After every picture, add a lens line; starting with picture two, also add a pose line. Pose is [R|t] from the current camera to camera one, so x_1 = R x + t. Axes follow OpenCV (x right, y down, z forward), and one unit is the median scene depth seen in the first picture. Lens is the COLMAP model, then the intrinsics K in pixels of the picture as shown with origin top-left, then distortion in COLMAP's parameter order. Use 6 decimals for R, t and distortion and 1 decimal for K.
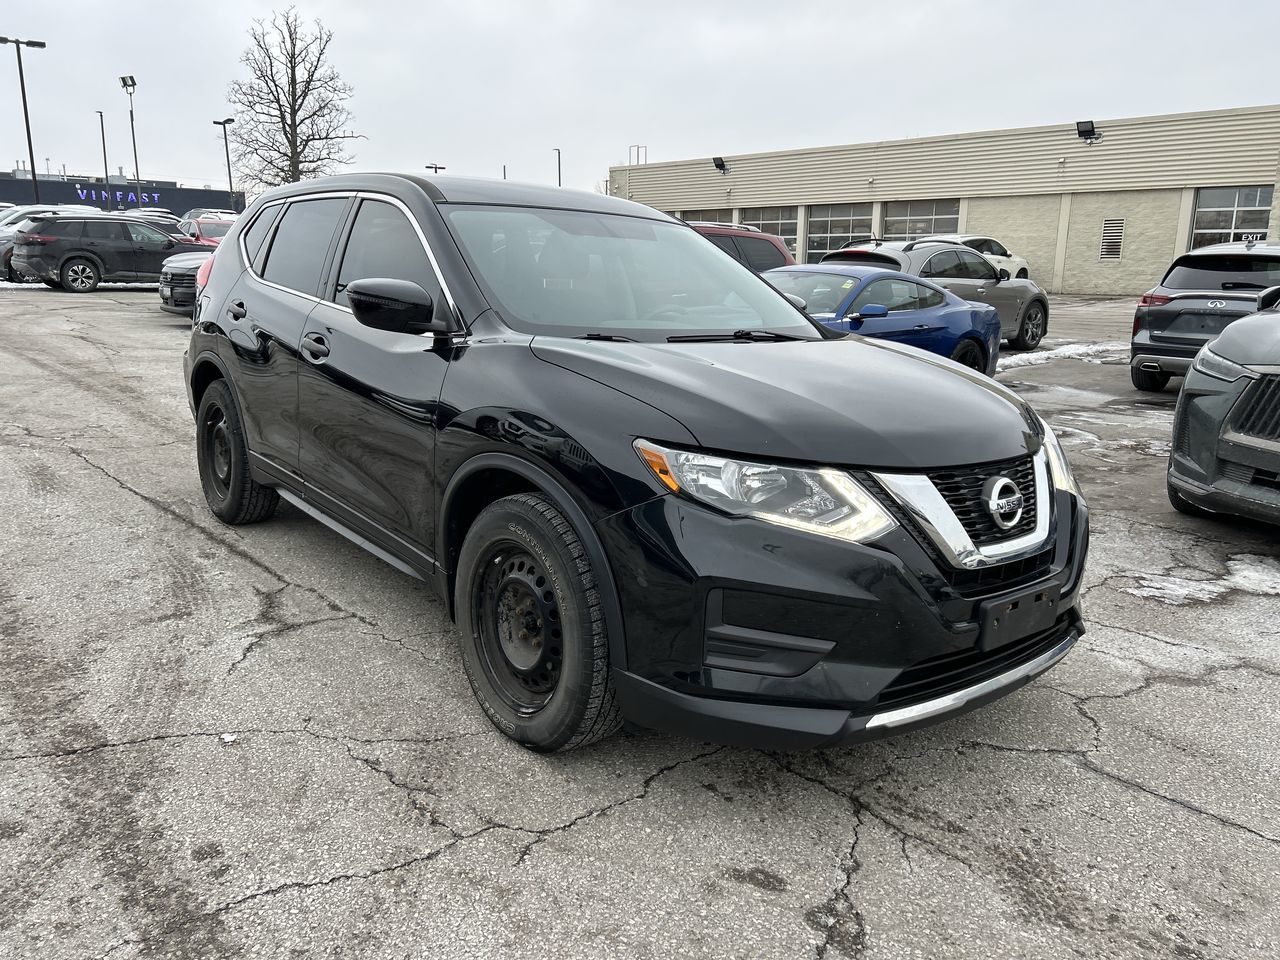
lens RADIAL K [[951.6, 0, 645.4], [0, 951.6, 475.0], [0, 0, 1]] dist [0.065103, -0.067086]
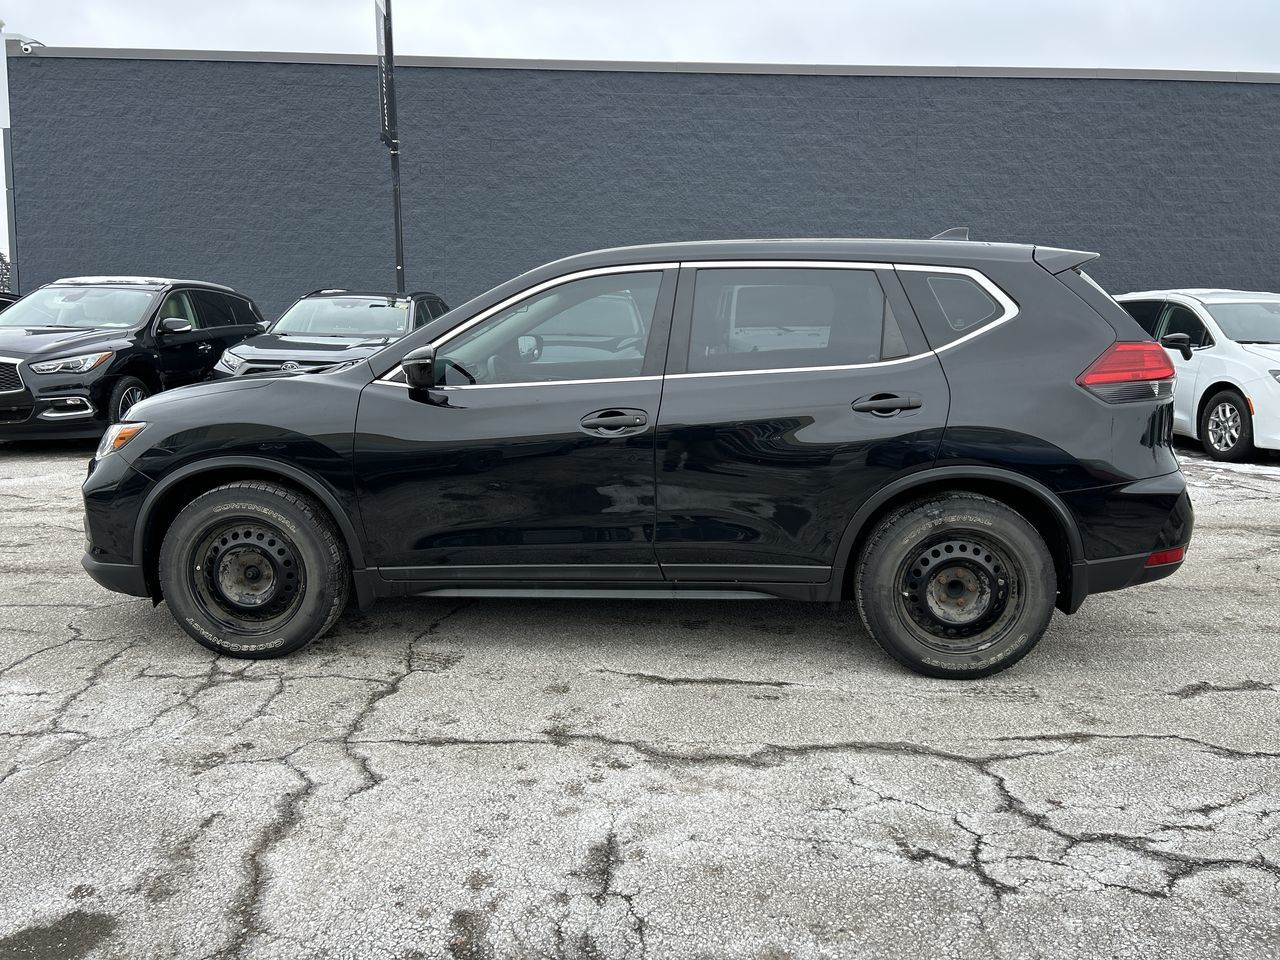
lens RADIAL K [[951.6, 0, 636.7], [0, 951.6, 483.3], [0, 0, 1]] dist [0.065103, -0.067086]
pose [[-0.683270, 0.076891, -0.726106, 0.834649], [-0.191725, 0.940653, 0.280024, -0.448243], [0.704545, 0.330544, -0.627978, 2.199881]]
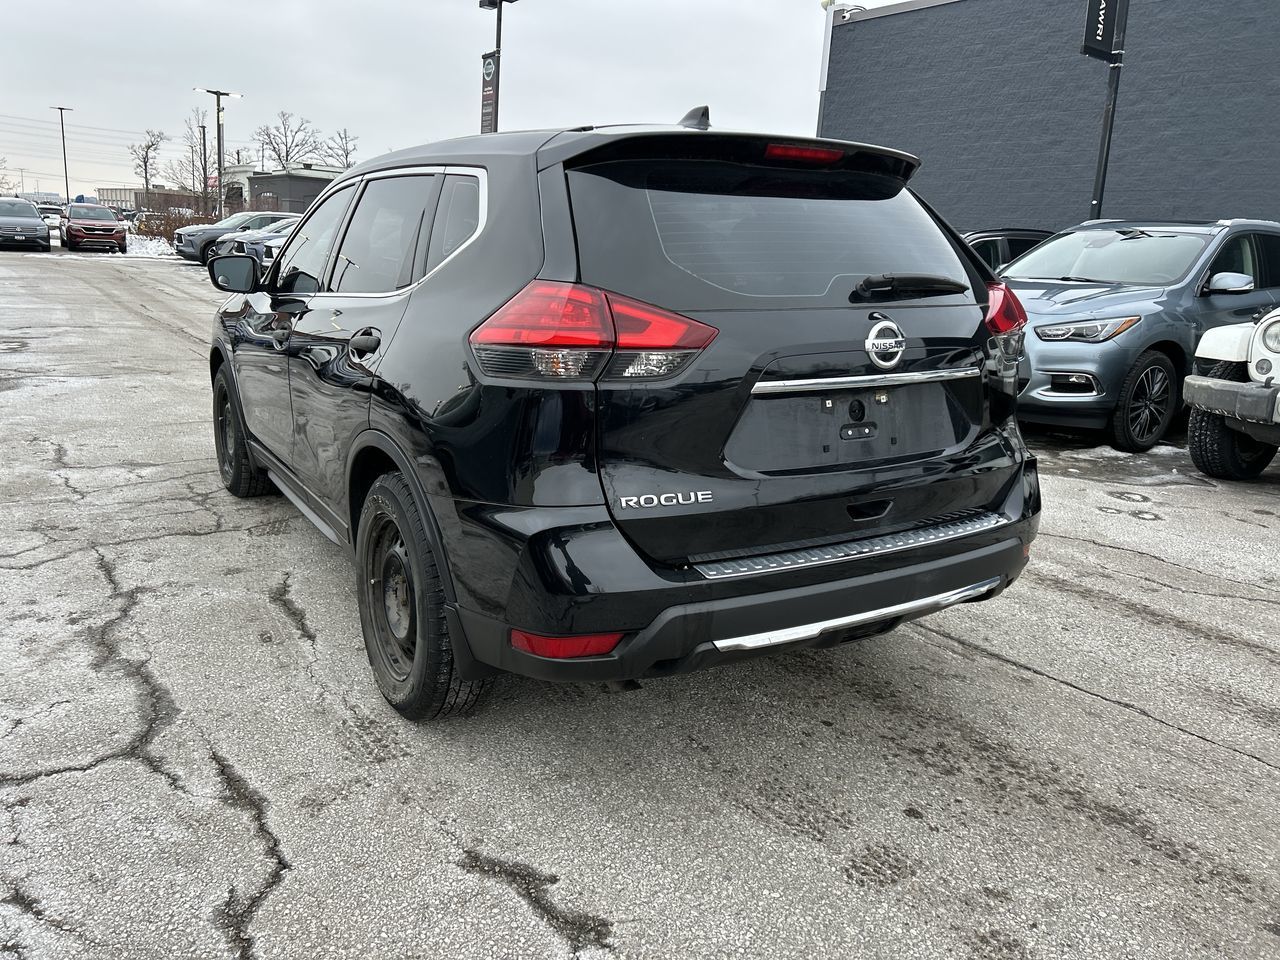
lens RADIAL K [[951.6, 0, 635.4], [0, 951.6, 473.8], [0, 0, 1]] dist [0.065103, -0.067086]
pose [[-0.987793, -0.105587, 0.114525, -0.515059], [-0.045113, 0.897618, 0.438460, -0.572185], [-0.149096, 0.427941, -0.891424, 2.487278]]
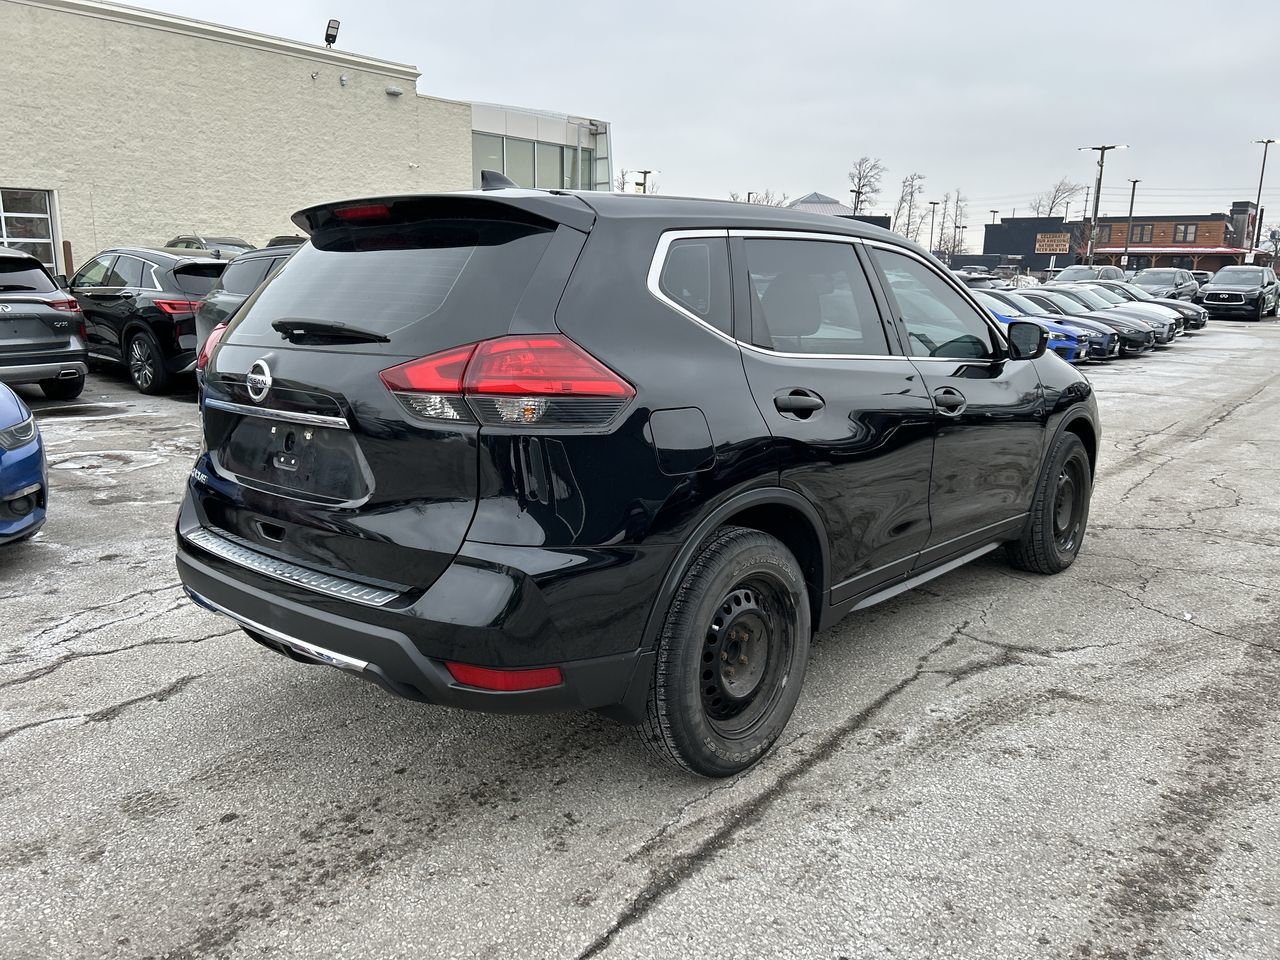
lens RADIAL K [[951.6, 0, 635.1], [0, 951.6, 476.8], [0, 0, 1]] dist [0.065103, -0.067086]
pose [[-0.160096, -0.229235, 0.960115, -1.413417], [0.200706, 0.944783, 0.259041, -0.426310], [-0.966482, 0.234172, -0.105247, 1.608155]]
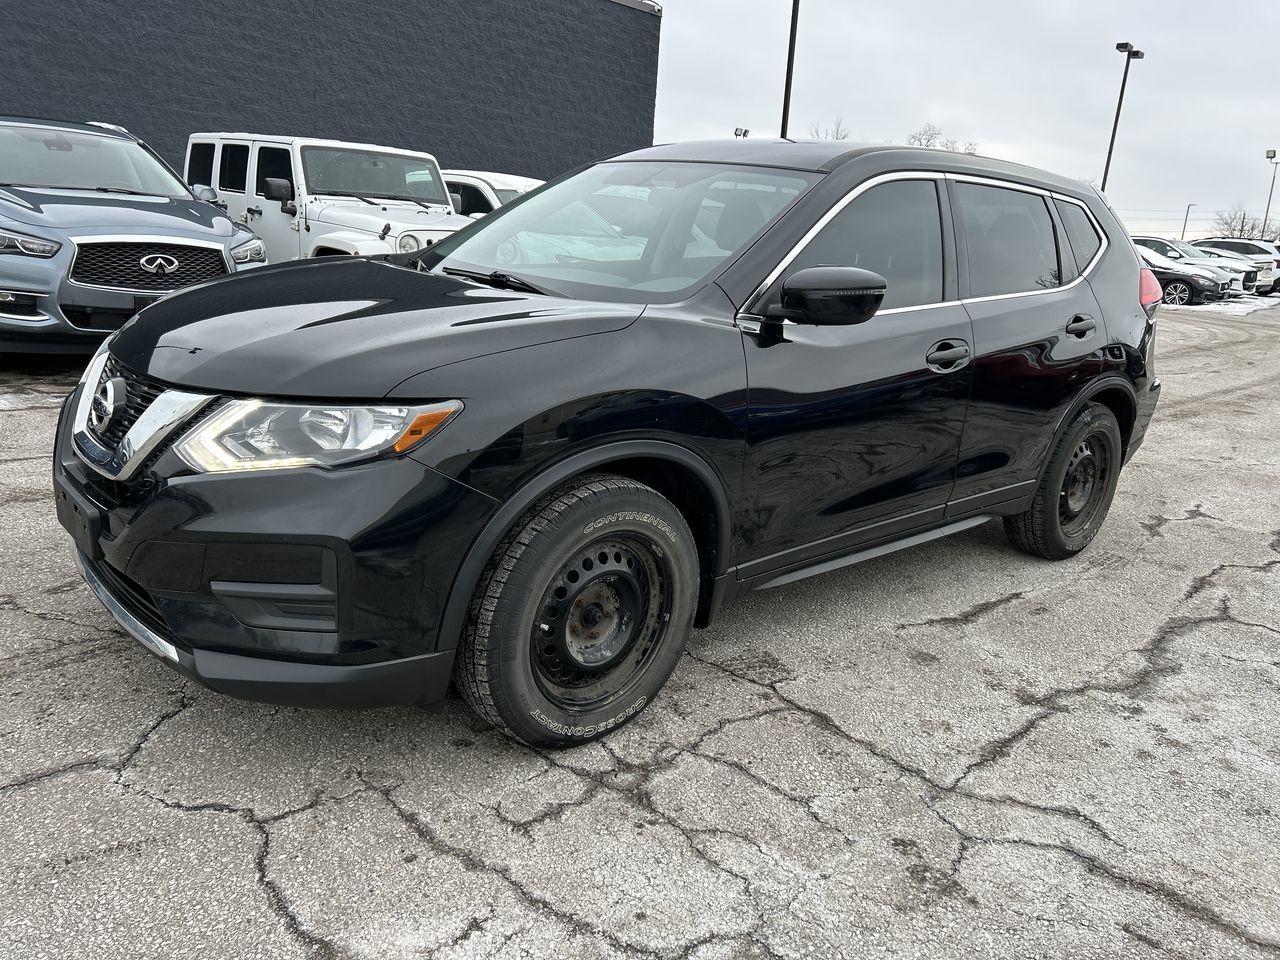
lens RADIAL K [[951.6, 0, 640.7], [0, 951.6, 473.2], [0, 0, 1]] dist [0.065103, -0.067086]
pose [[0.043720, 0.222295, -0.973999, 1.030456], [-0.288097, 0.936319, 0.200764, -0.194505], [0.956603, 0.271829, 0.104978, 1.087927]]
